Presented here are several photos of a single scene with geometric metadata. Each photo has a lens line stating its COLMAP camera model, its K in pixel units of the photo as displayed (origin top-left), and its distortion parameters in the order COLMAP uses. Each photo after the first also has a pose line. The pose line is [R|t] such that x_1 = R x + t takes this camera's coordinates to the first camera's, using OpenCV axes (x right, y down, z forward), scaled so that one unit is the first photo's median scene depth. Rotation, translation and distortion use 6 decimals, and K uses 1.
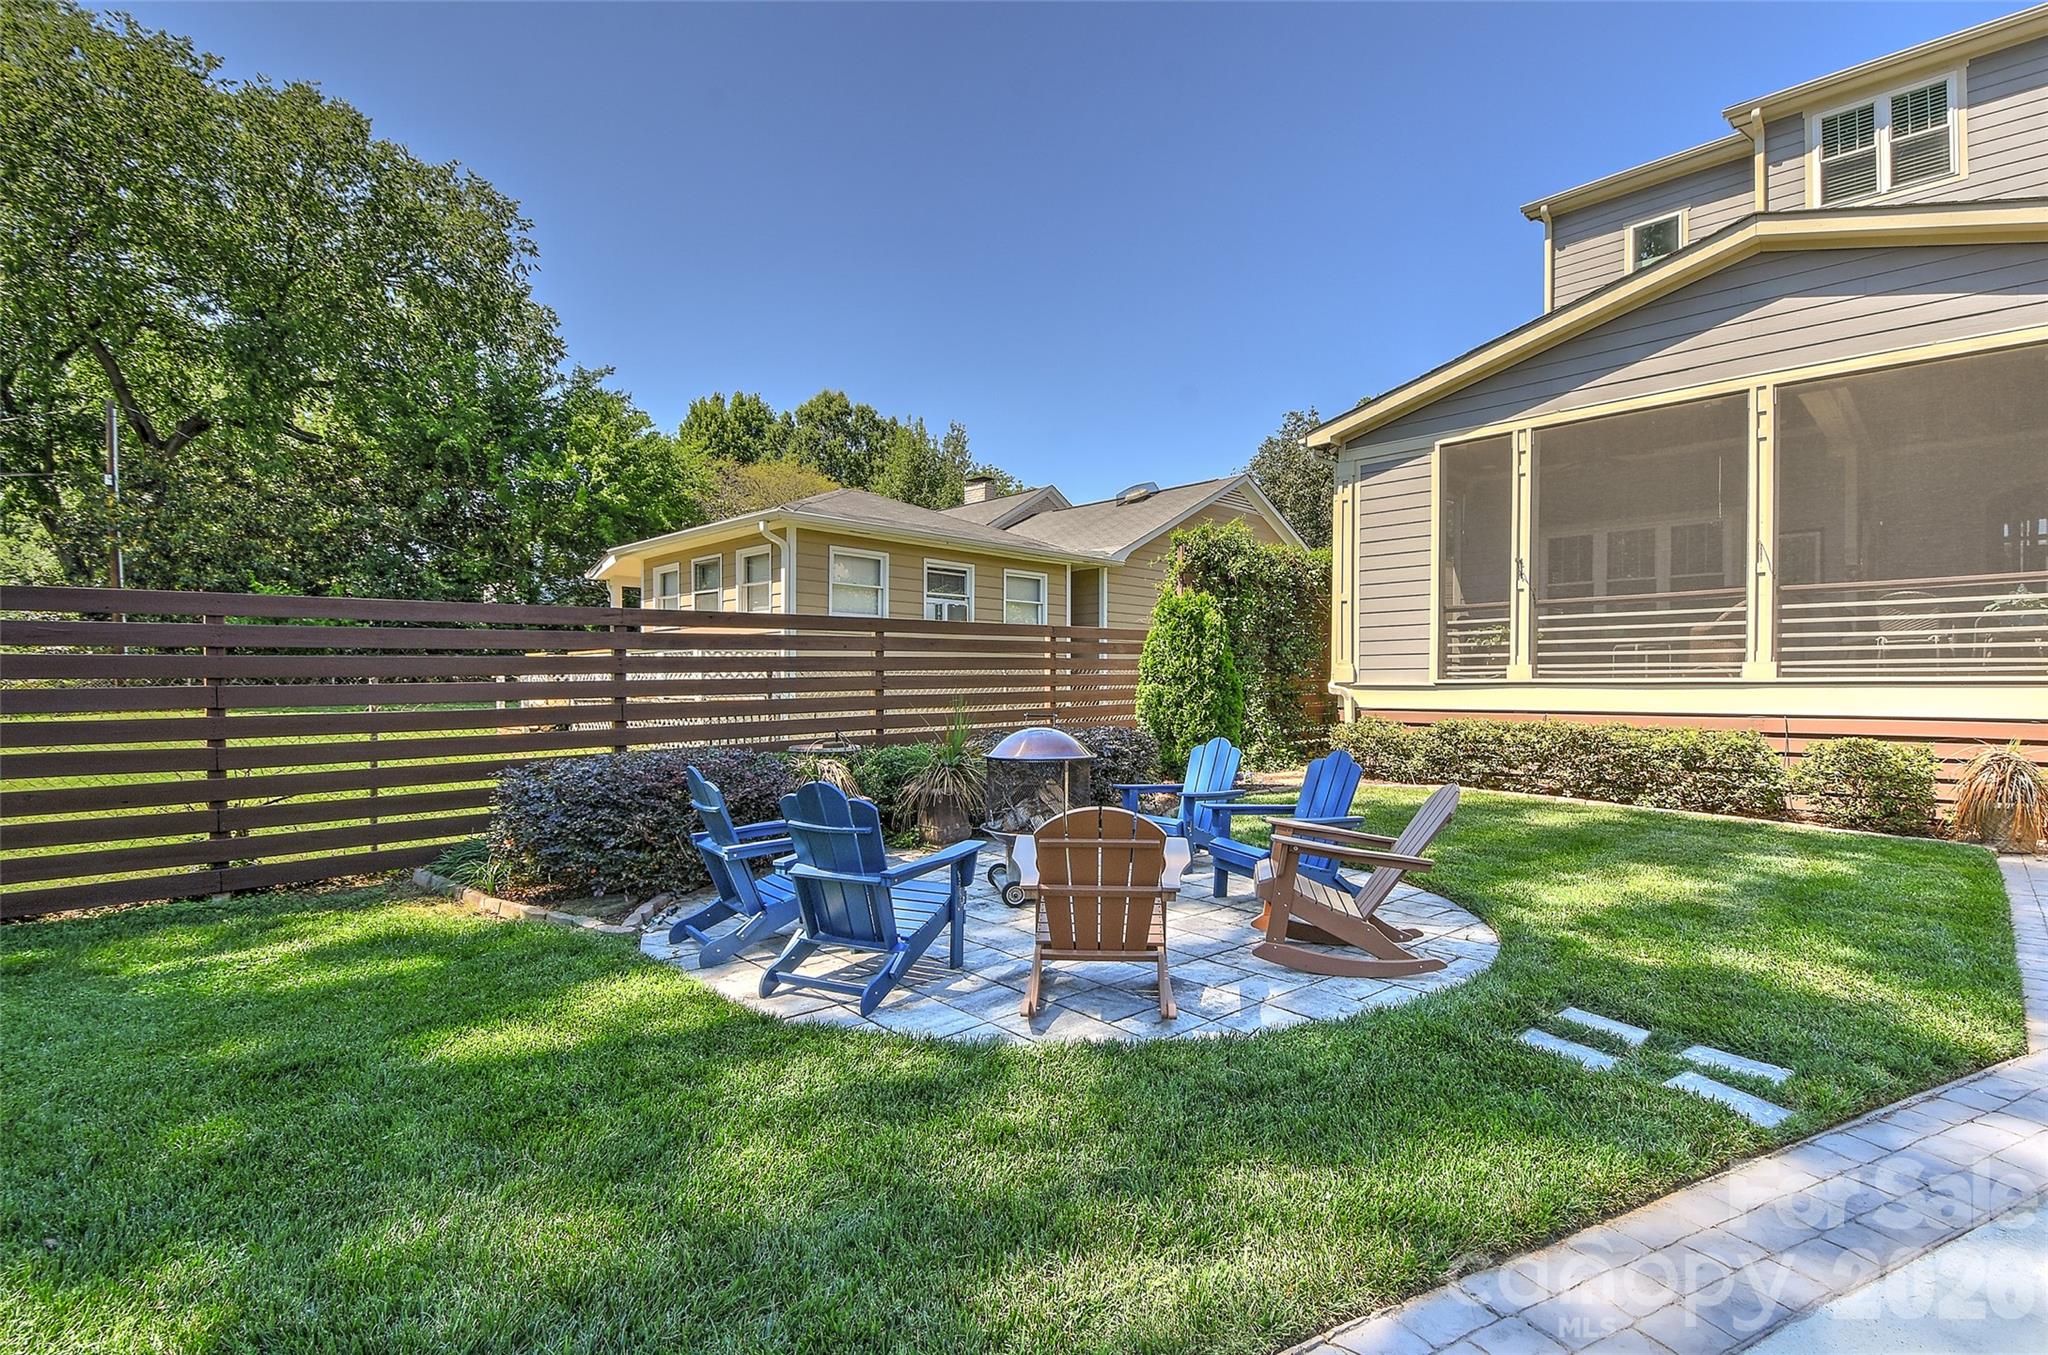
lens RADIAL K [[950.1, 0, 1168.1], [0, 950.1, 698.9], [0, 0, 1]] dist [0.001118, -0.021171]
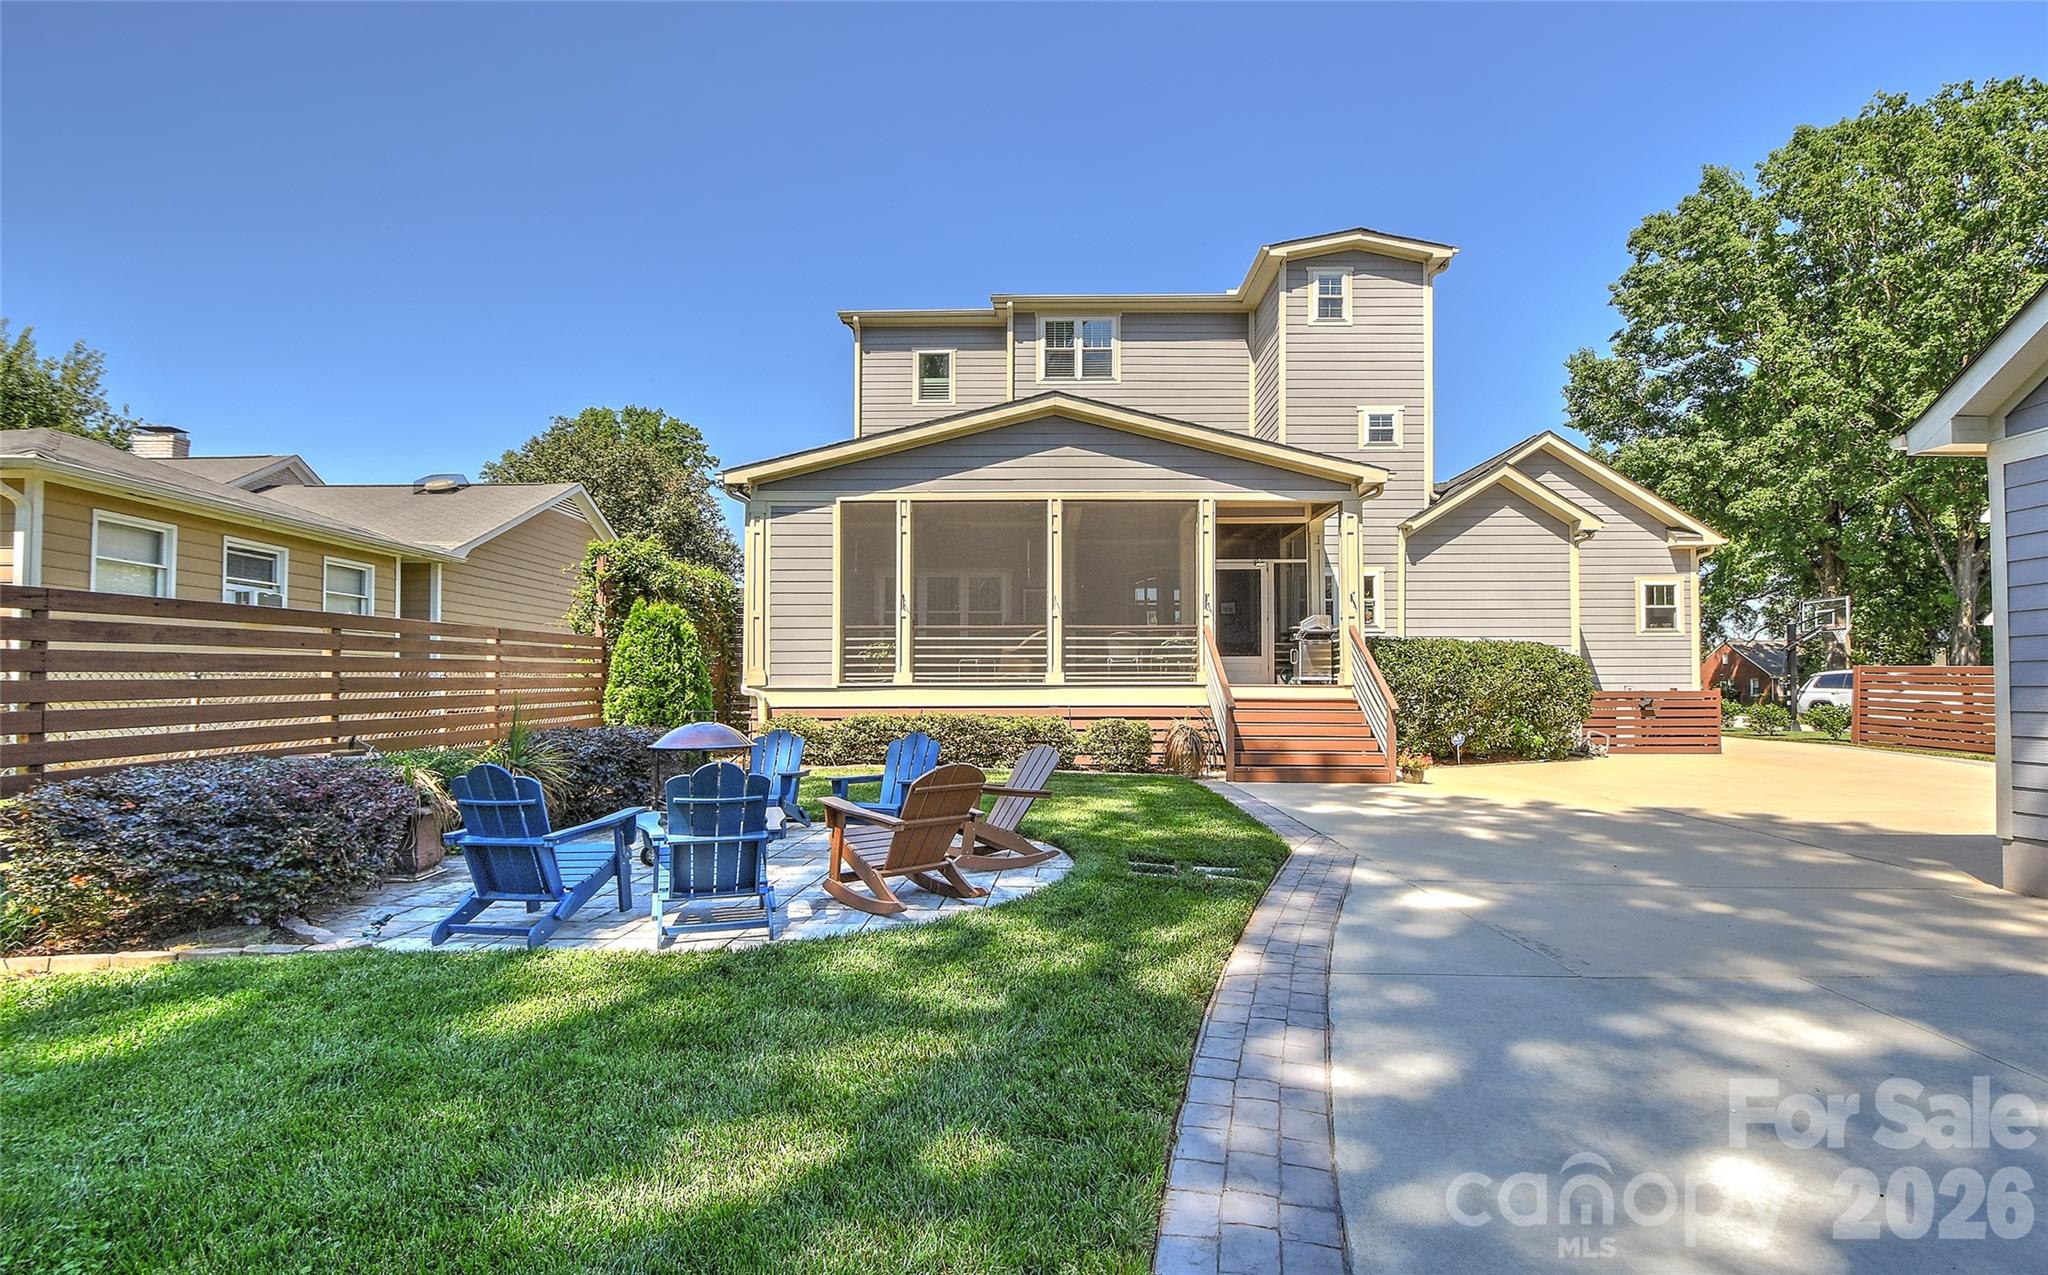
lens RADIAL K [[863.1, 0, 1042.1], [0, 863.1, 672.4], [0, 0, 1]] dist [-0.000983, -0.000255]
pose [[0.742713, 0.010839, 0.669522, -0.303781], [0.011095, 0.999533, -0.028489, 0.001183], [-0.669518, 0.028587, 0.742246, -0.045103]]
